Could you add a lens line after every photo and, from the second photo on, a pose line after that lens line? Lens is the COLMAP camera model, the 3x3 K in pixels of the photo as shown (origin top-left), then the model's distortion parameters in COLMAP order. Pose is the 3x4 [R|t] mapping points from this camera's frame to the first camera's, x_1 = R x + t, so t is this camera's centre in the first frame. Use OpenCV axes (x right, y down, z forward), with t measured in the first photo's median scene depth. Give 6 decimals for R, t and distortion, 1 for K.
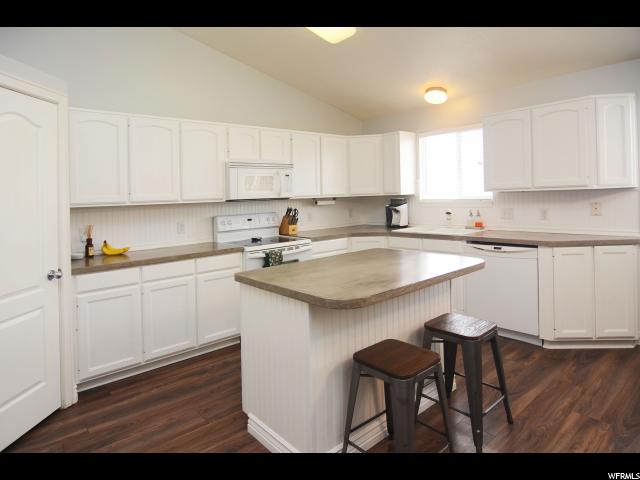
lens RADIAL K [[370.8, 0, 299.6], [0, 370.8, 205.6], [0, 0, 1]] dist [-0.007049, -0.002438]
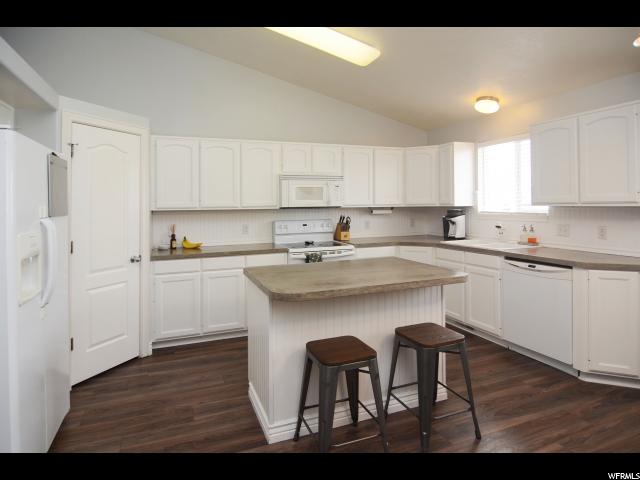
lens RADIAL K [[362.4, 0, 305.1], [0, 362.4, 210.5], [0, 0, 1]] dist [-0.005447, -0.001020]
pose [[0.945071, 0.028333, -0.325635, 0.274700], [-0.028339, 0.999587, 0.004725, -0.014189], [0.325634, 0.004762, 0.945484, -0.057235]]
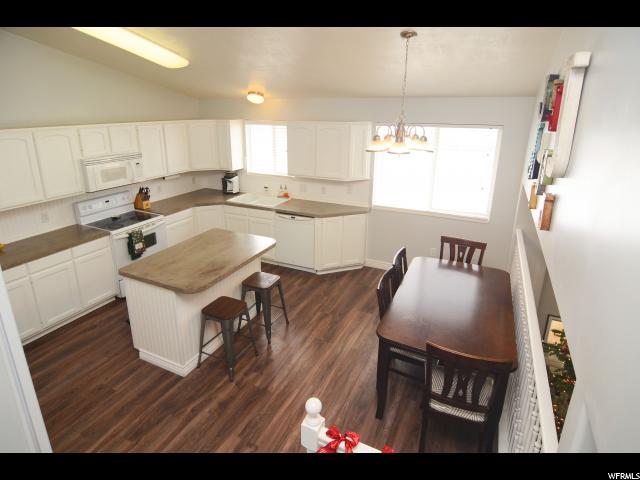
lens RADIAL K [[372.2, 0, 297.1], [0, 372.2, 229.1], [0, 0, 1]] dist [-0.018488, -0.000730]
pose [[0.920540, -0.103198, 0.376771, -0.038117], [-0.012876, 0.955936, 0.293291, -0.283482], [-0.390436, -0.274838, 0.878649, -0.369968]]
